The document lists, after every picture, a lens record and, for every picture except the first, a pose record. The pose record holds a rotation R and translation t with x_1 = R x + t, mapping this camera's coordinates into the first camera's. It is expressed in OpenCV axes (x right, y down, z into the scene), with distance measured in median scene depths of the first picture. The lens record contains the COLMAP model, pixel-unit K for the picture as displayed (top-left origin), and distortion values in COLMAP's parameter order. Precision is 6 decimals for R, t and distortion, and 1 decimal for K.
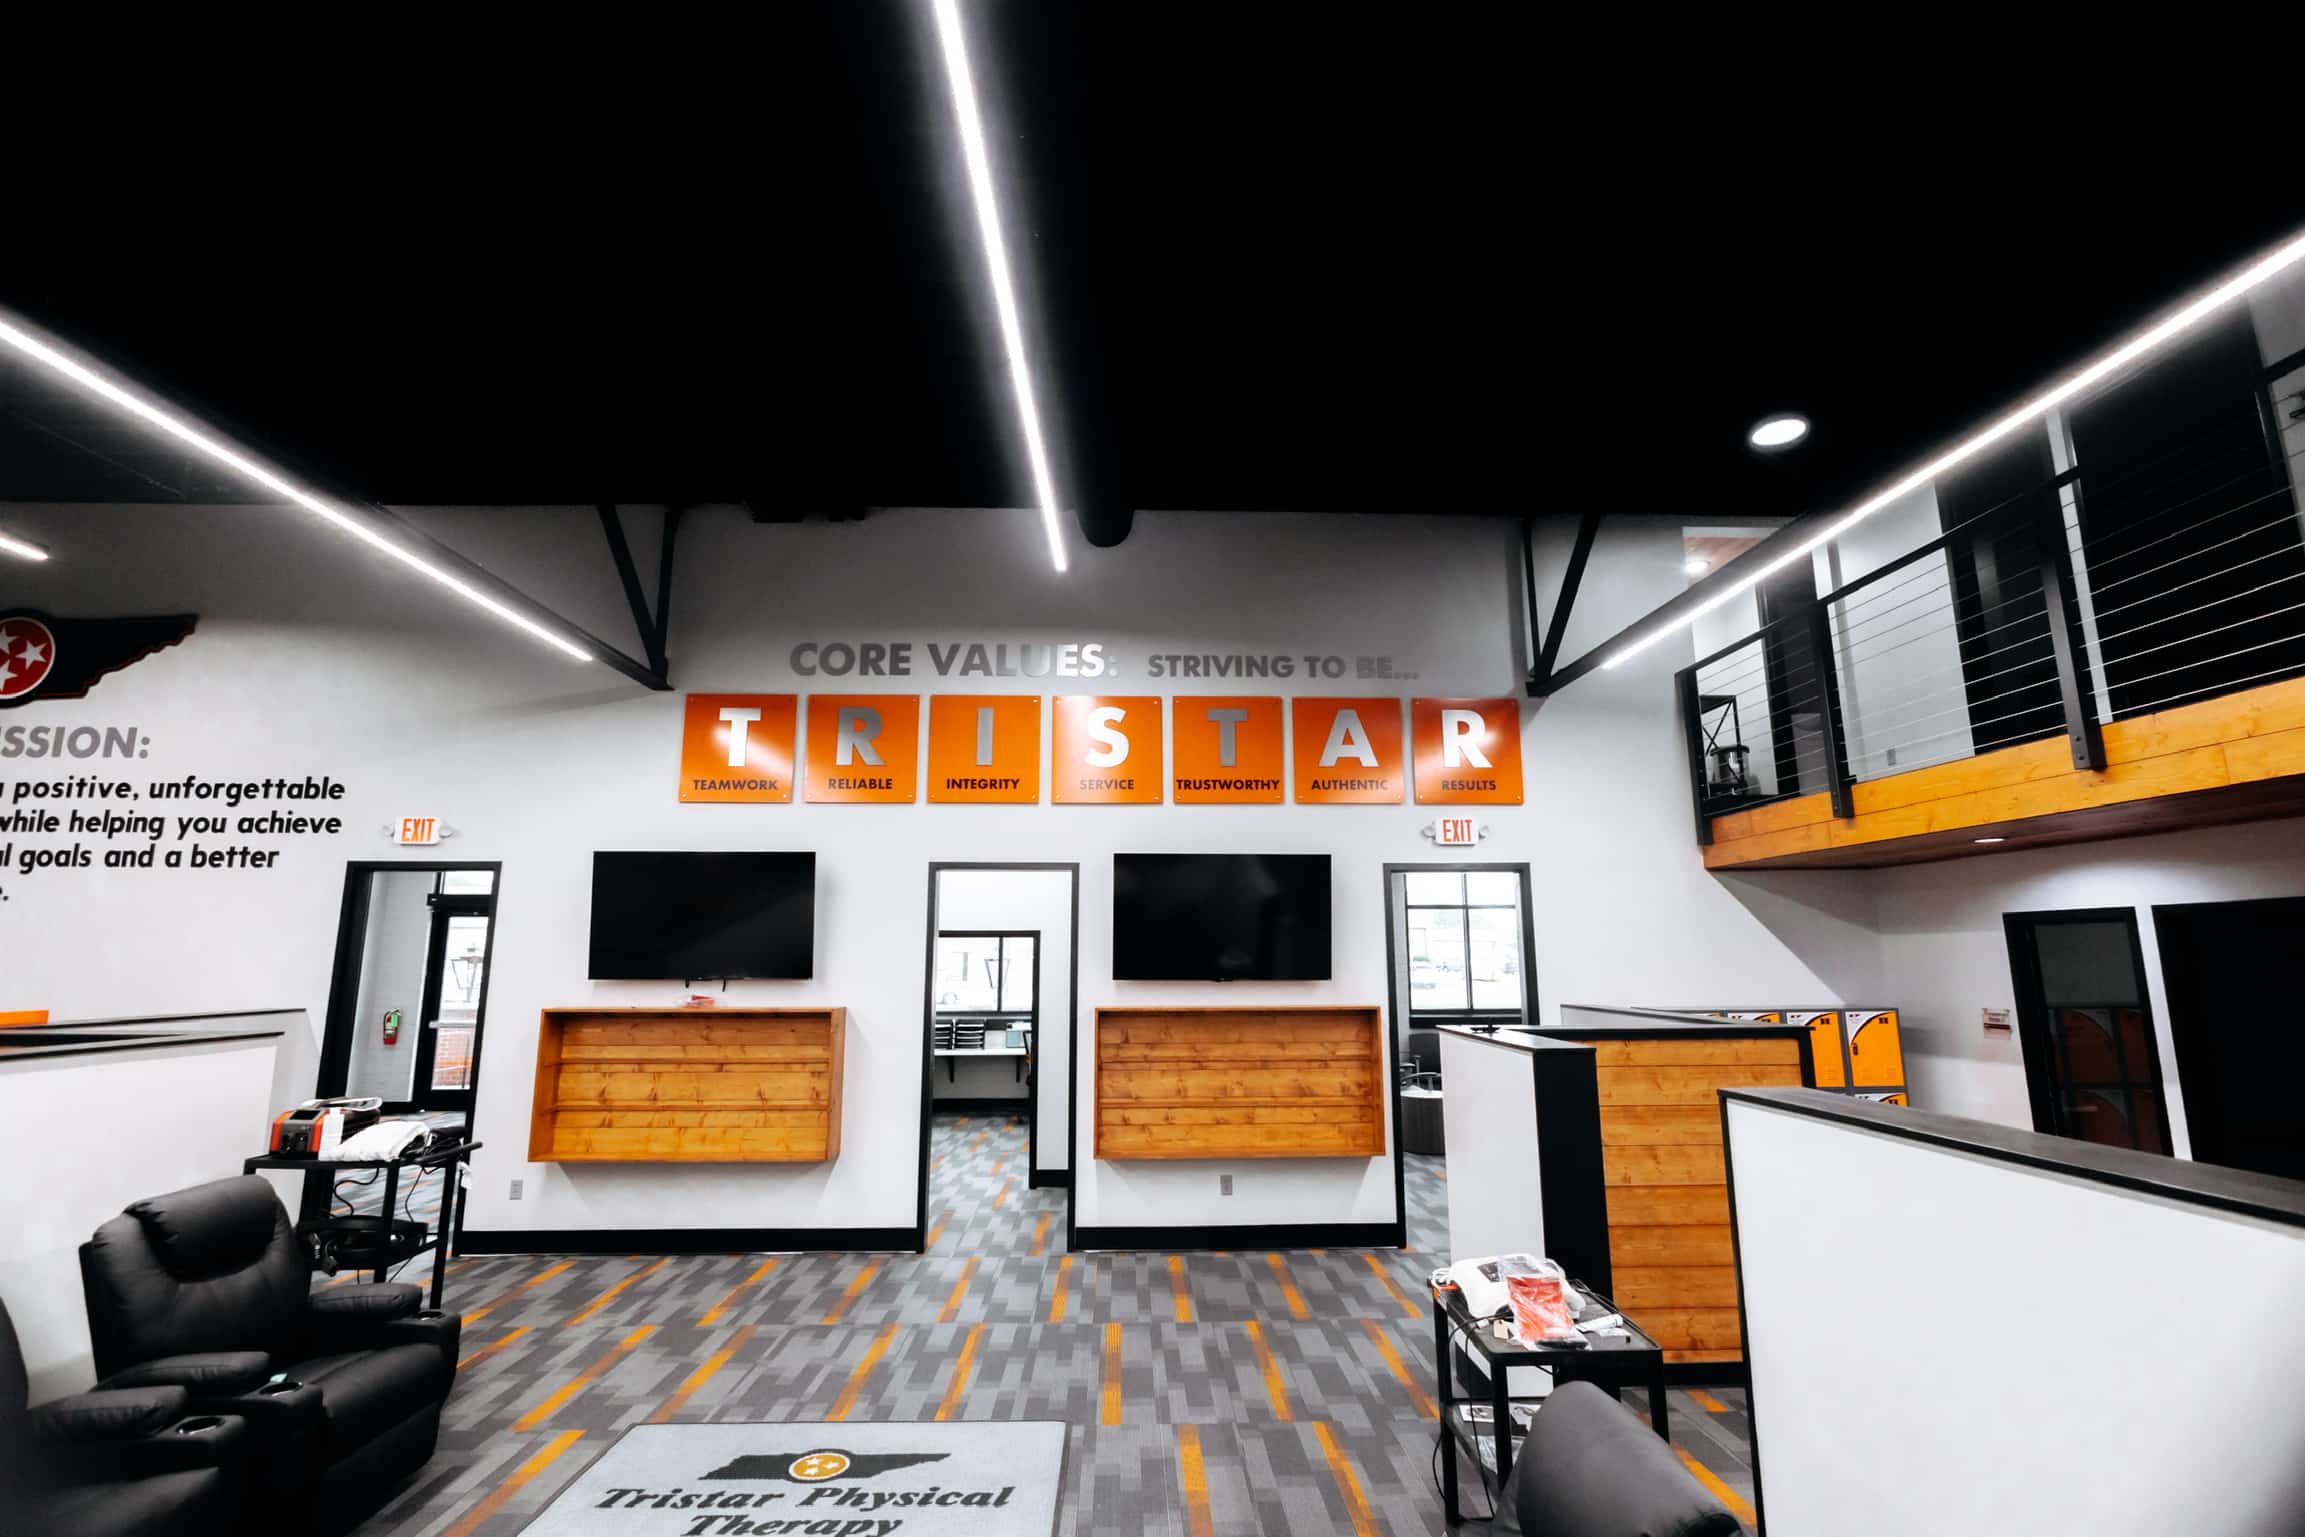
lens RADIAL K [[1060.4, 0, 1149.3], [0, 1060.4, 757.3], [0, 0, 1]] dist [0.003179, -0.009985]
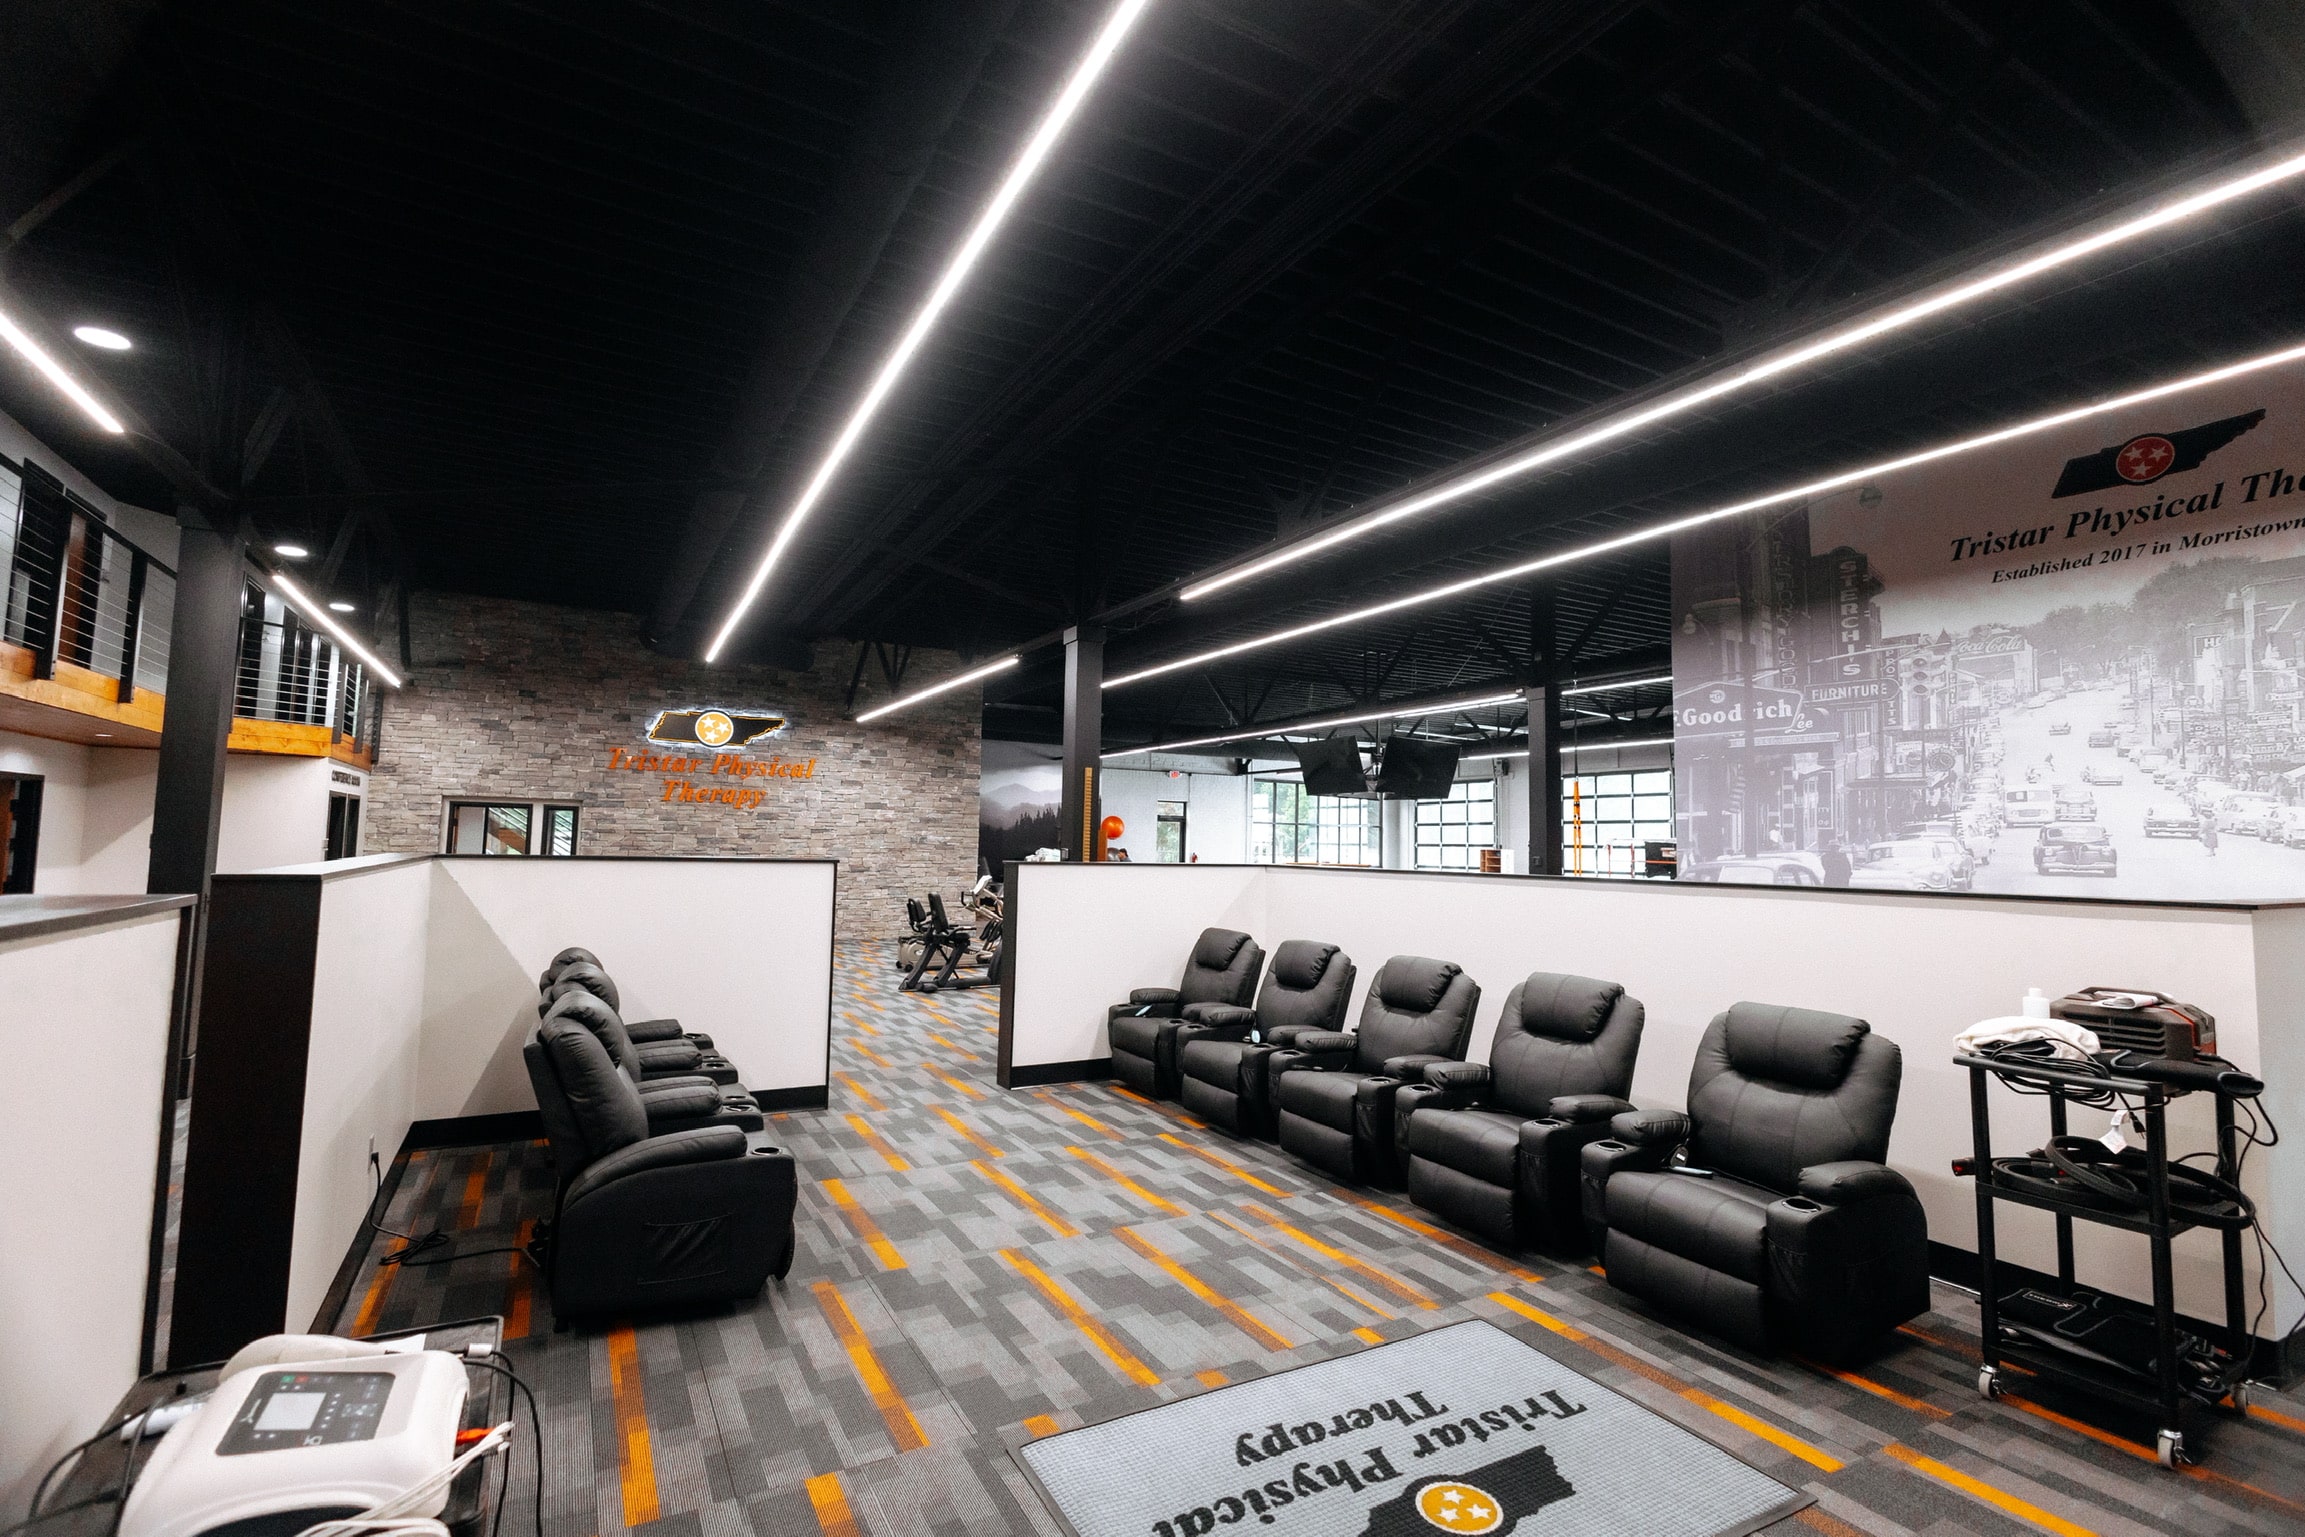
lens RADIAL K [[1060.4, 0, 1140.9], [0, 1060.4, 770.1], [0, 0, 1]] dist [0.003179, -0.009985]
pose [[-0.894130, -0.046667, -0.445370, 0.205858], [0.063873, 0.971096, -0.229986, 0.376398], [0.443229, -0.234085, -0.865305, 1.707736]]
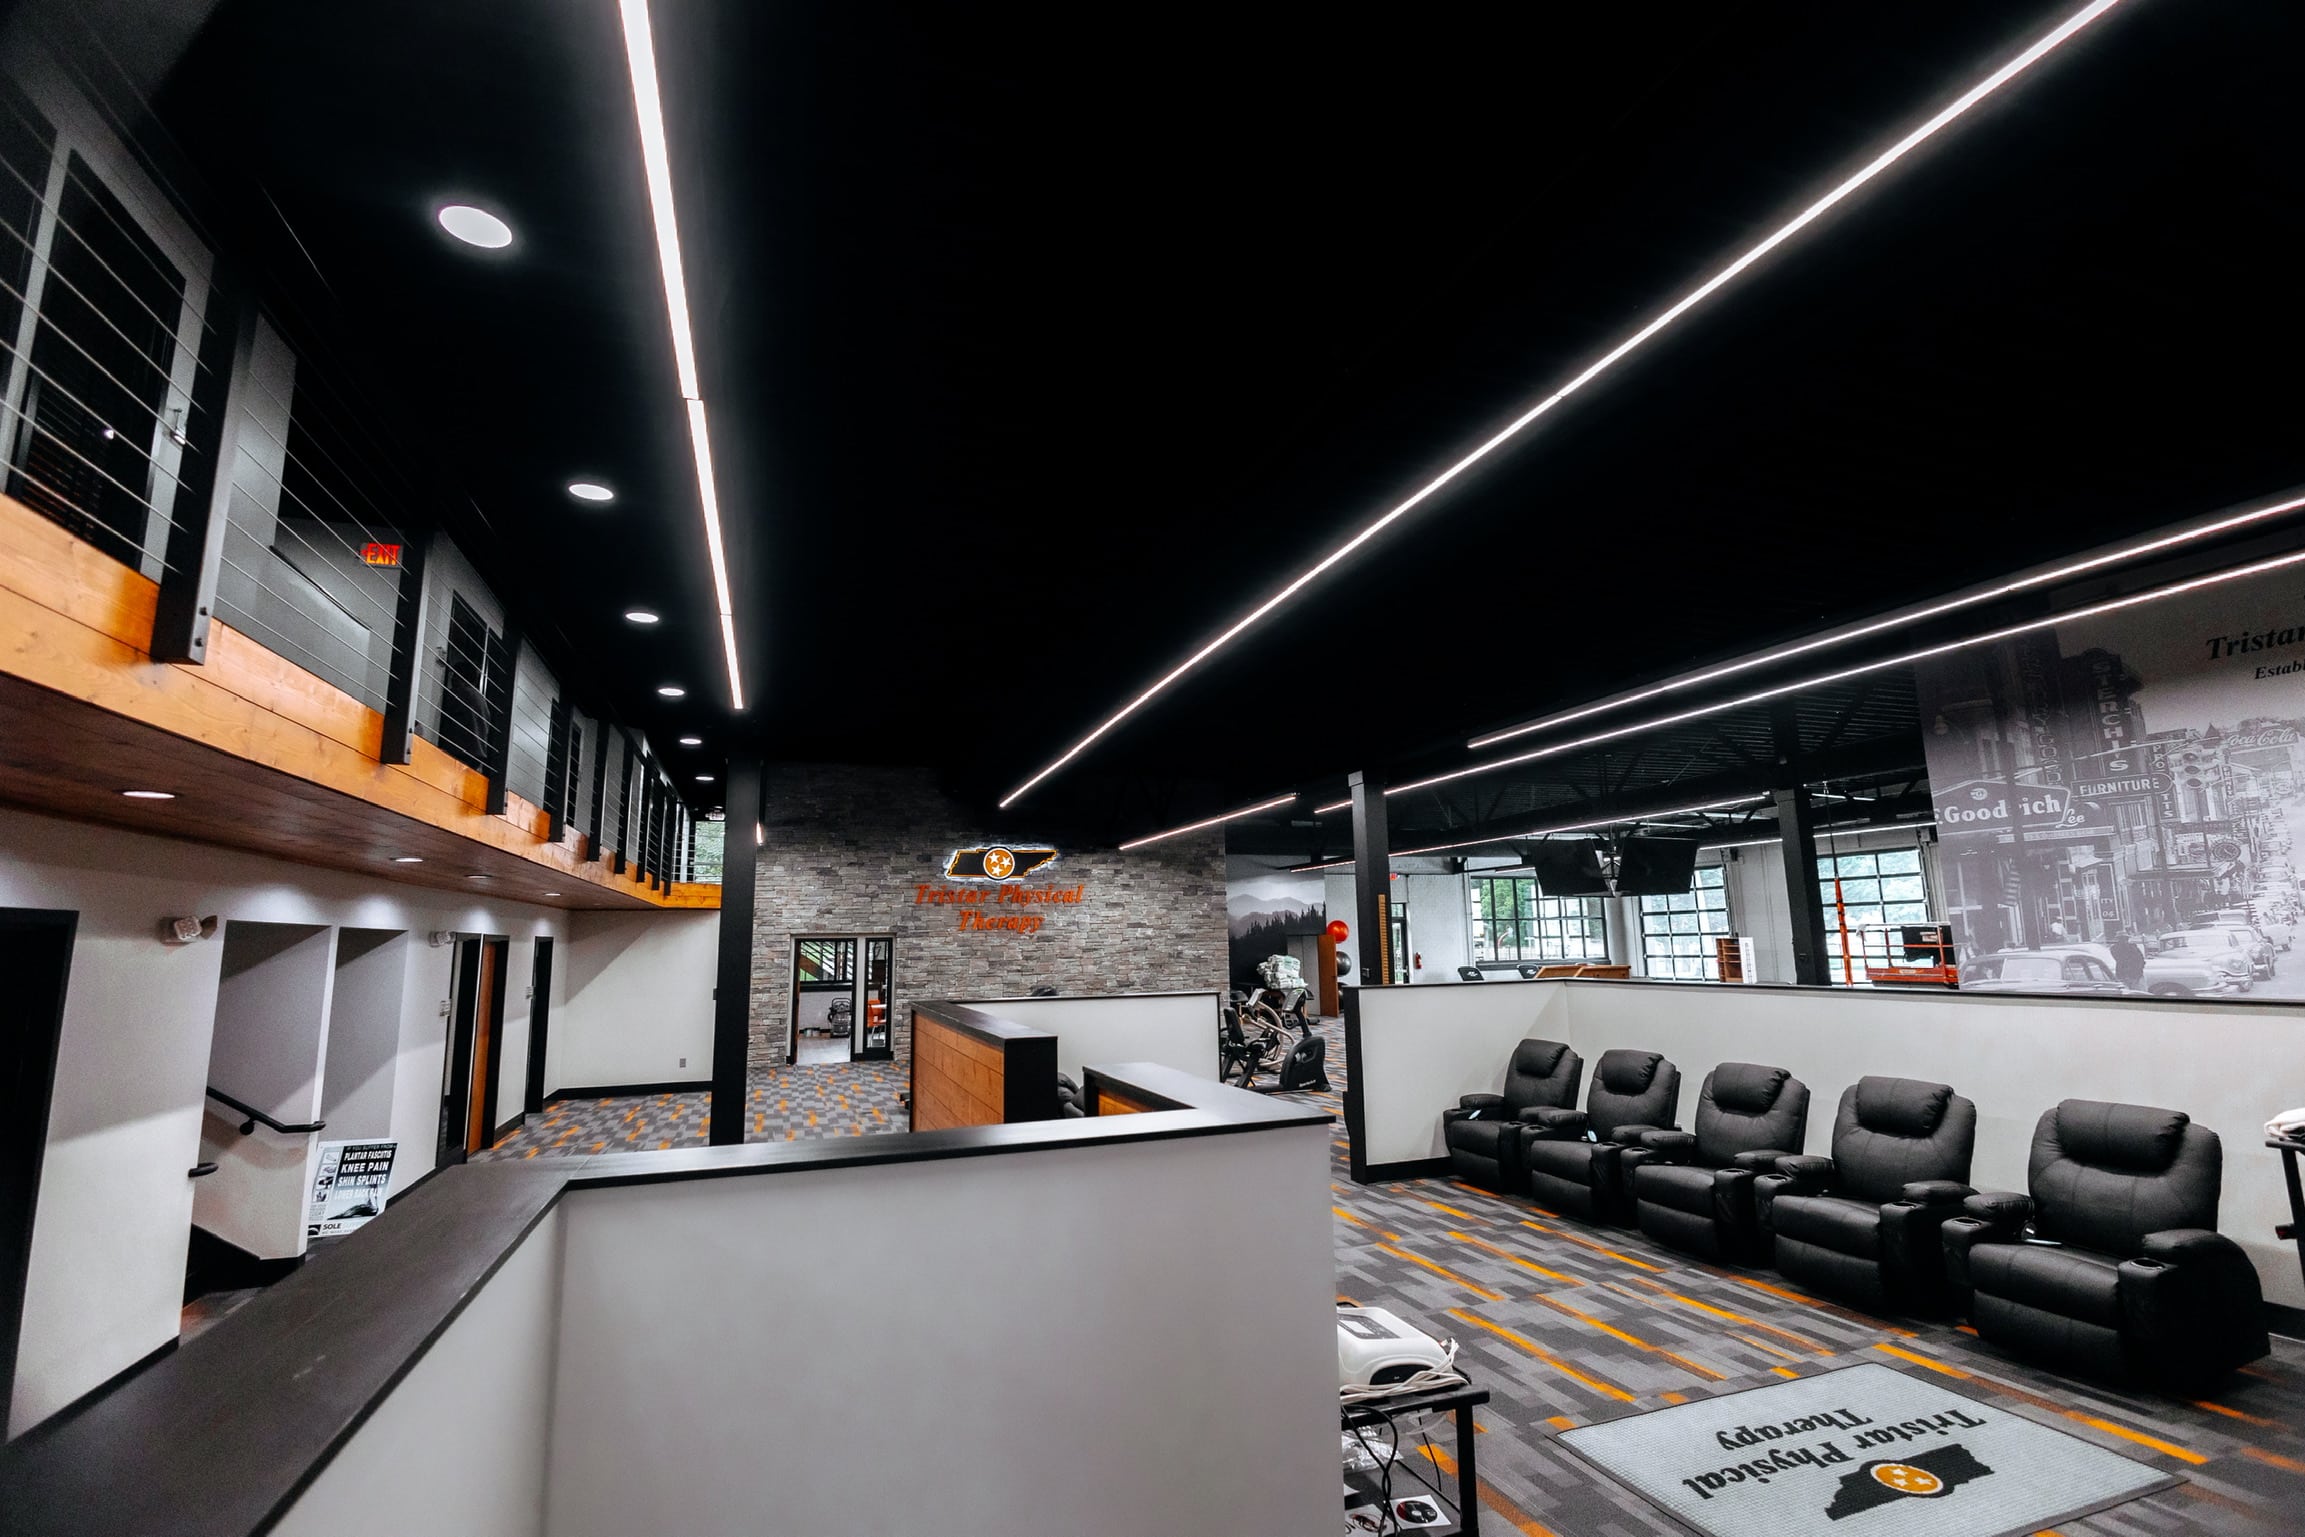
lens RADIAL K [[1060.4, 0, 1150.0], [0, 1060.4, 763.6], [0, 0, 1]] dist [0.003179, -0.009985]
pose [[-0.952812, -0.029606, -0.302115, 0.669822], [0.075954, 0.940325, -0.331692, 0.352627], [0.293906, -0.338987, -0.893704, 1.971505]]
